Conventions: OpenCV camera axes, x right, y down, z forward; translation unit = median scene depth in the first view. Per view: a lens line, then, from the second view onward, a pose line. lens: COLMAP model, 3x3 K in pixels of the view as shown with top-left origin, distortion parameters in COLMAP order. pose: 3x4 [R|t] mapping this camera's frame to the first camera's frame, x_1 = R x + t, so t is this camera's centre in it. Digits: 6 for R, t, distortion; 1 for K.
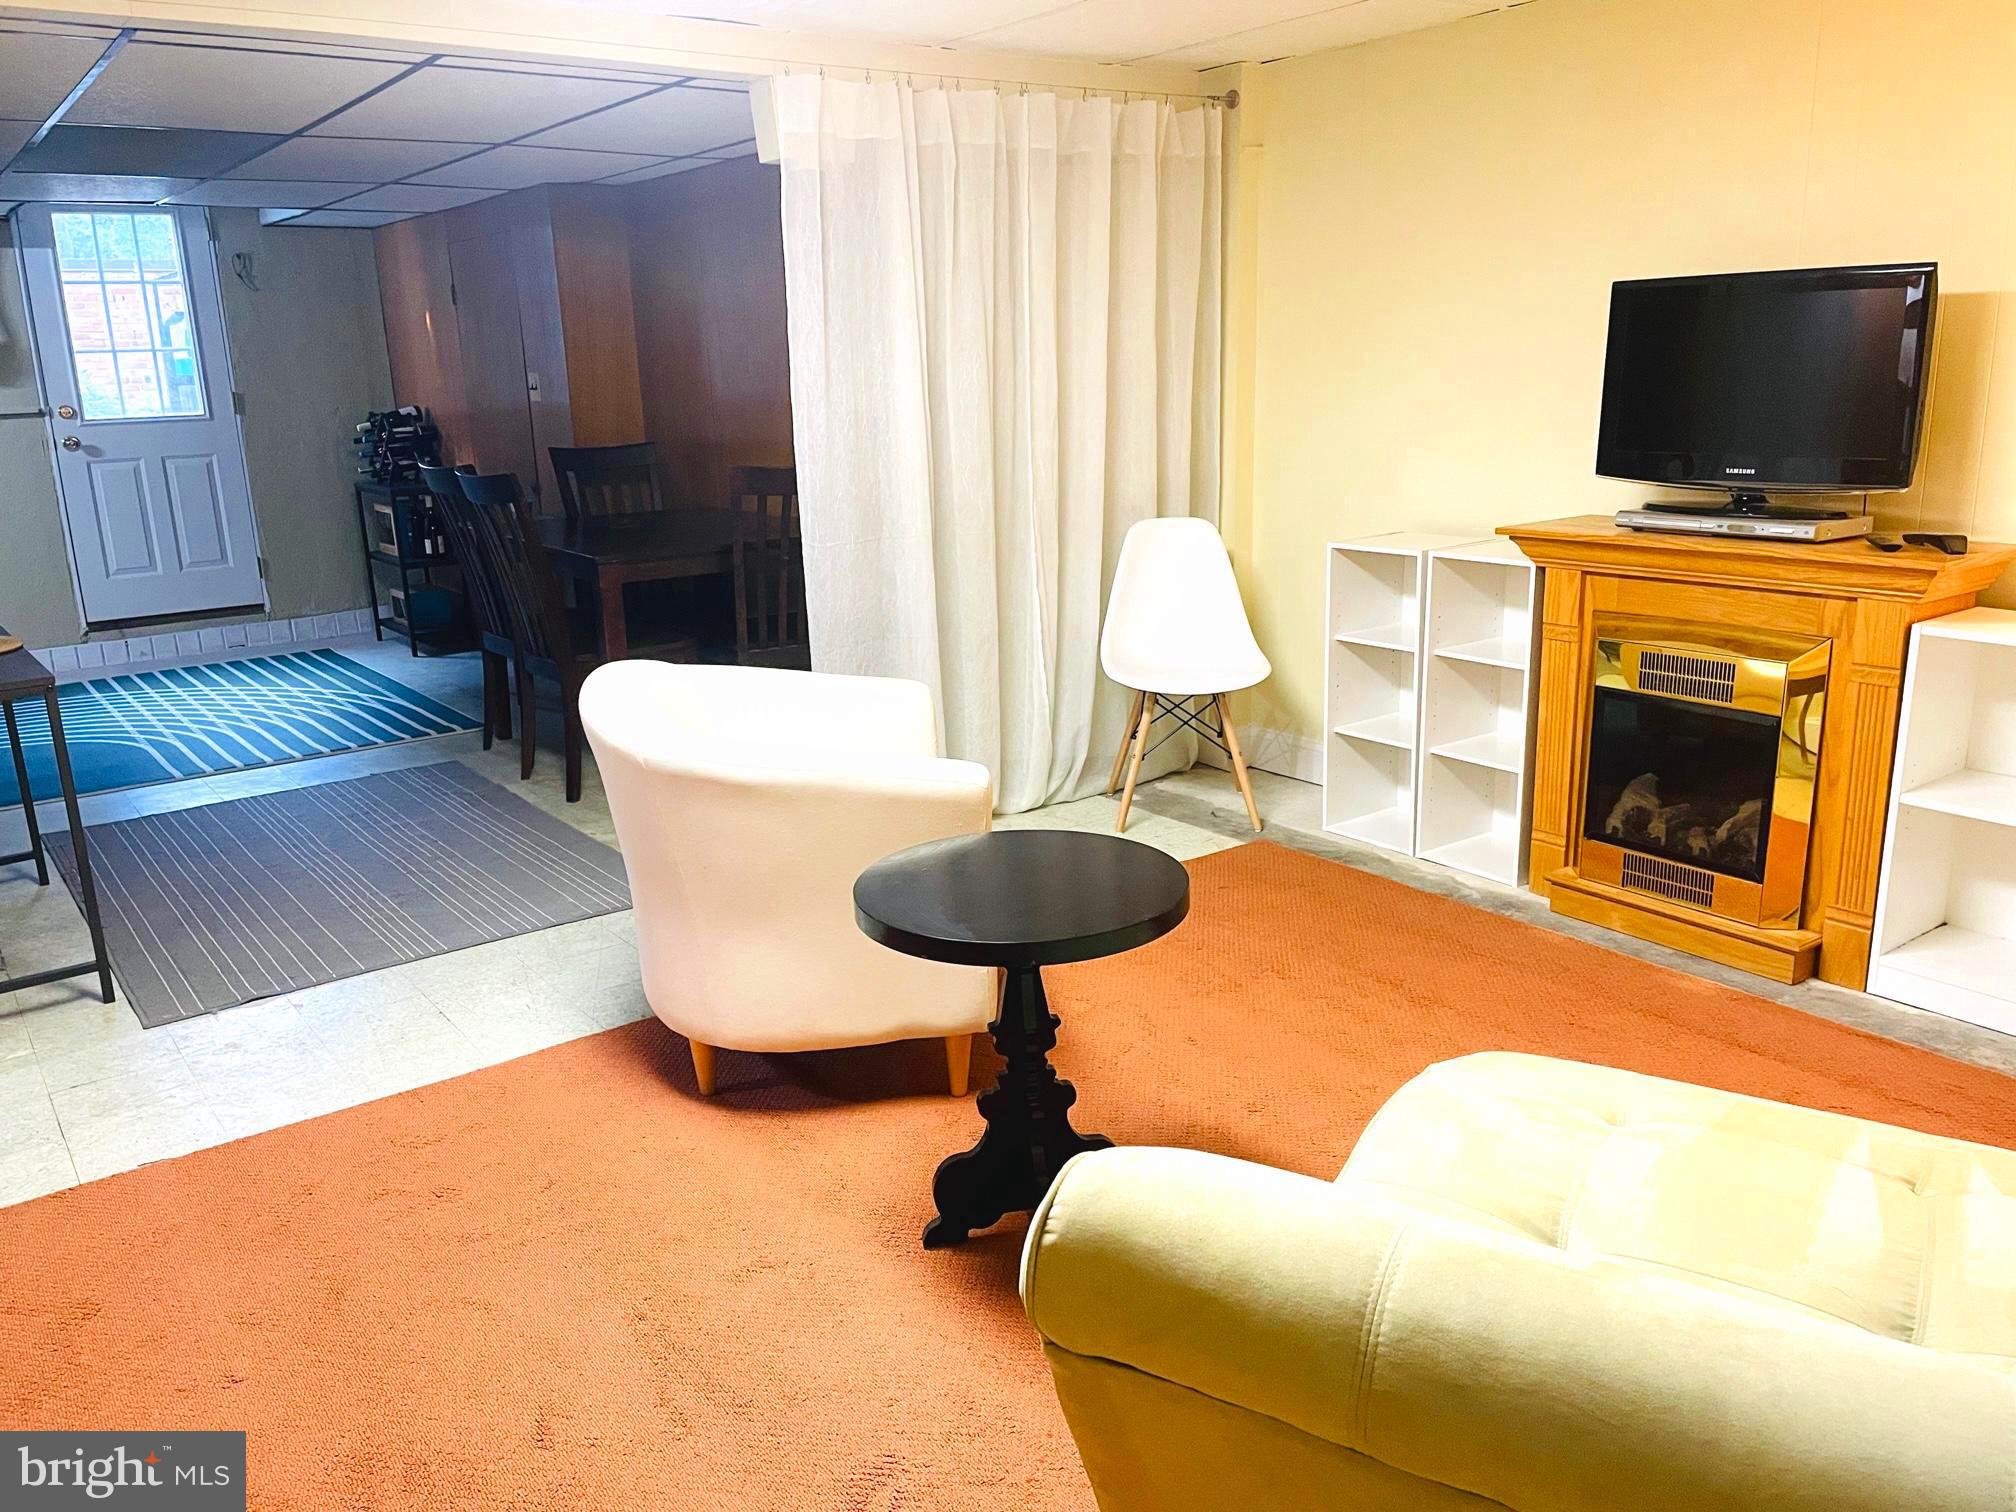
lens RADIAL K [[1525.4, 0, 999.8], [0, 1525.4, 745.5], [0, 0, 1]] dist [0.078654, -0.072514]
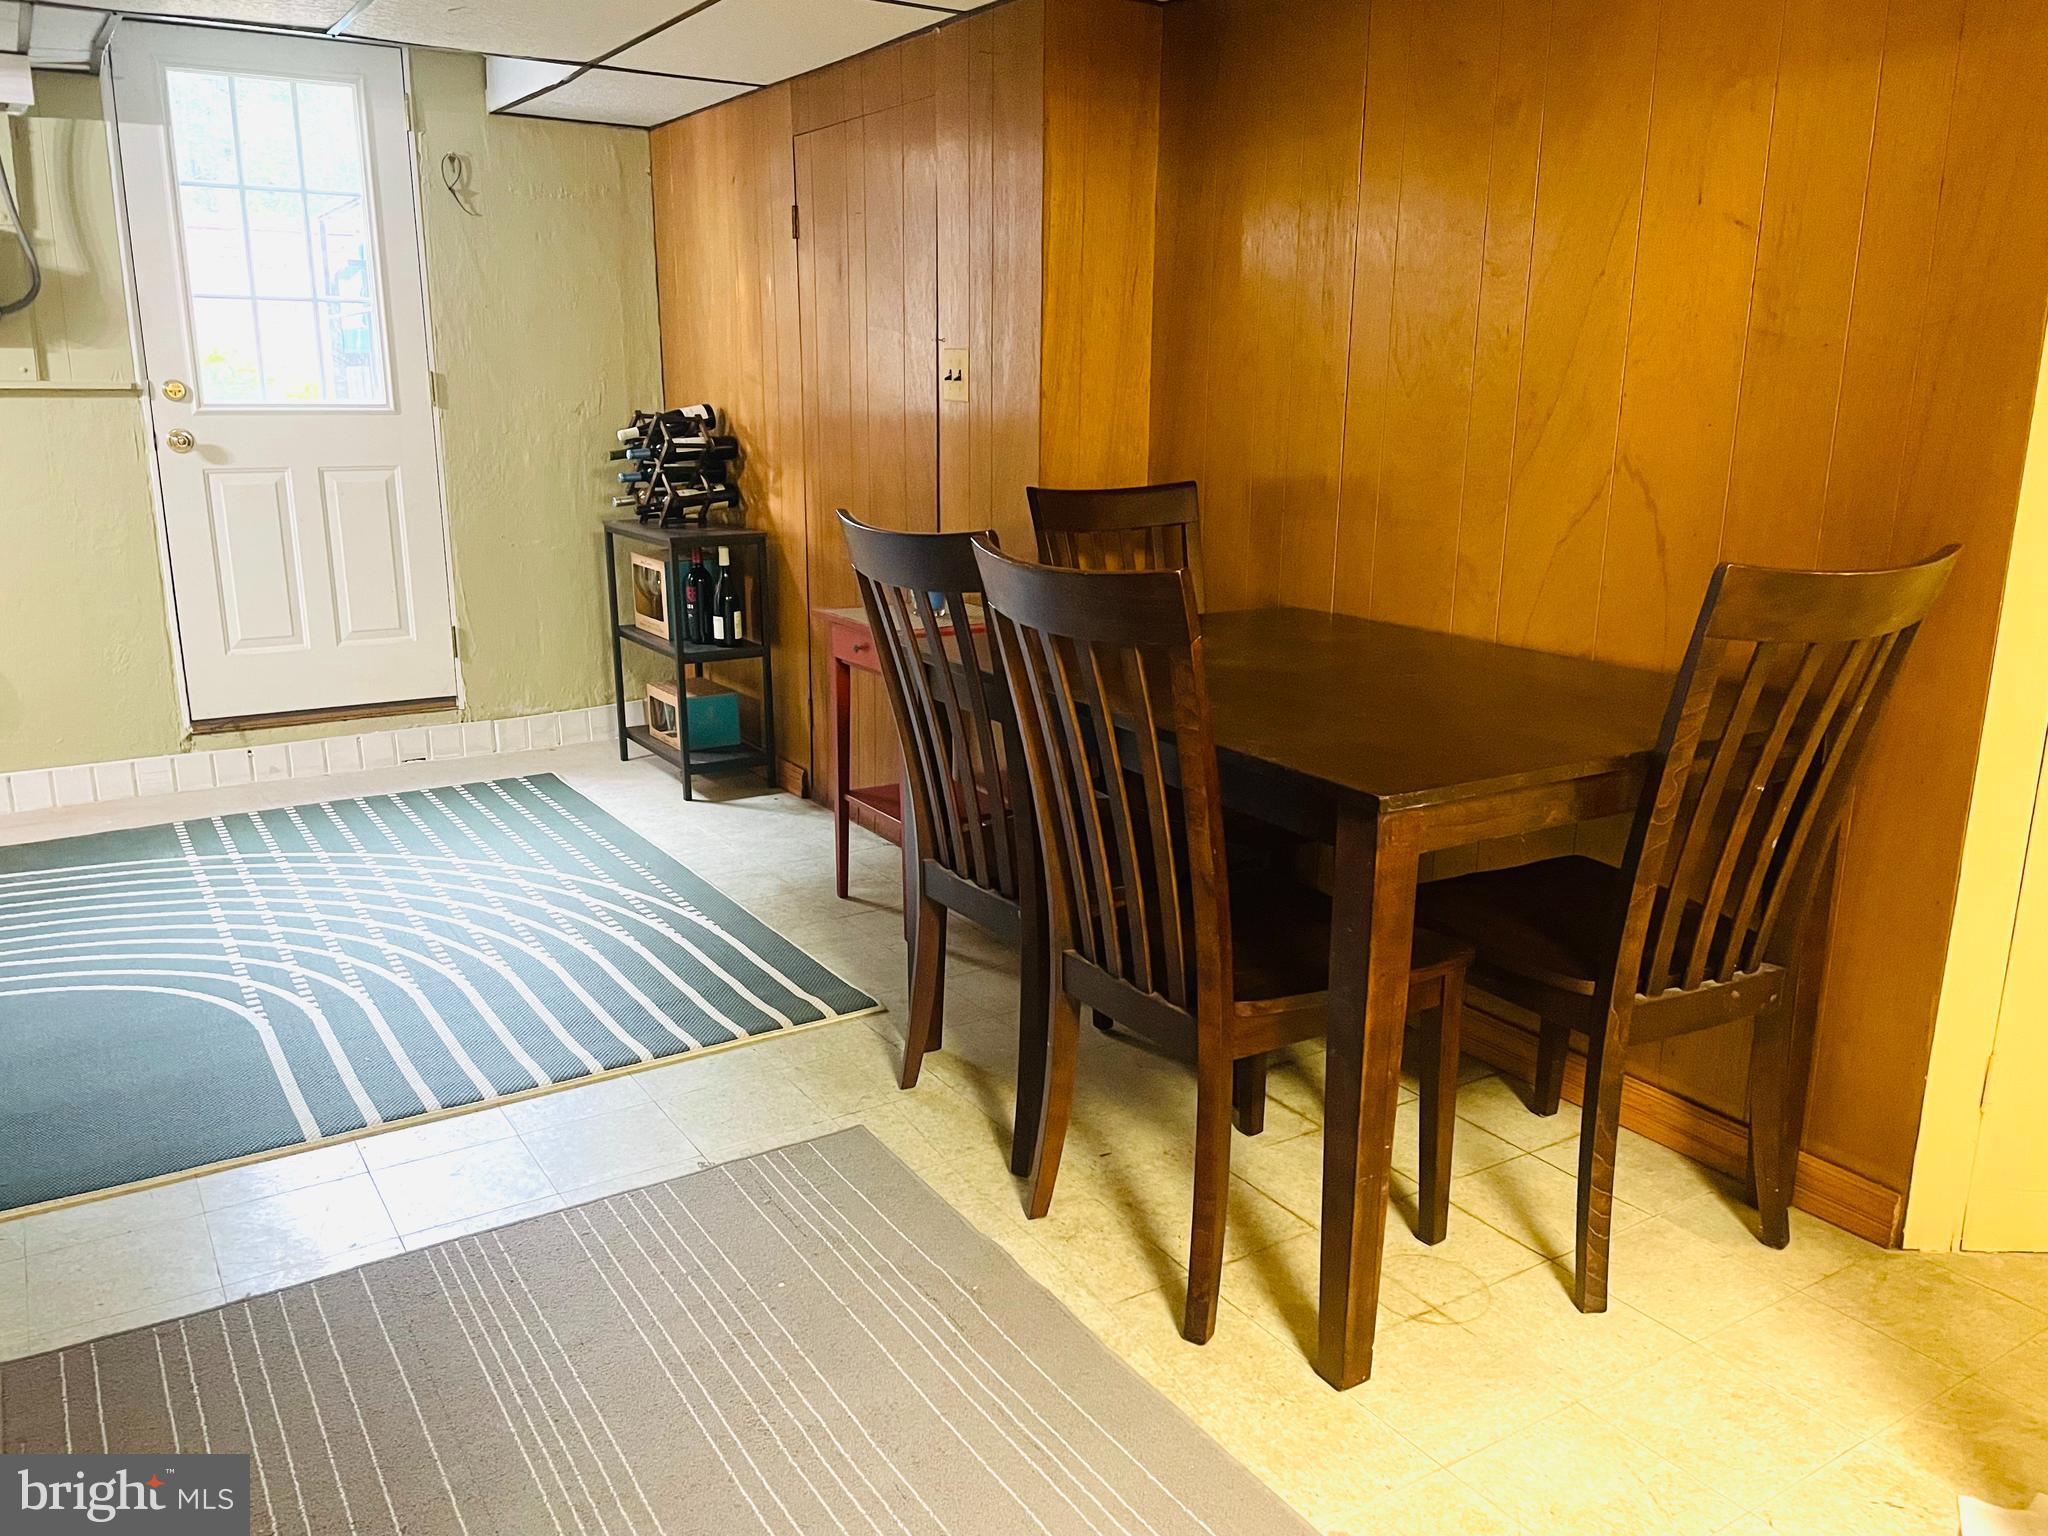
lens RADIAL K [[1549.6, 0, 1033.4], [0, 1549.6, 778.6], [0, 0, 1]] dist [0.078654, -0.072514]
pose [[0.996622, 0.055788, -0.060271, -0.198518], [-0.055717, 0.998443, 0.002868, -0.075605], [0.060337, 0.000500, 0.998178, 0.368322]]
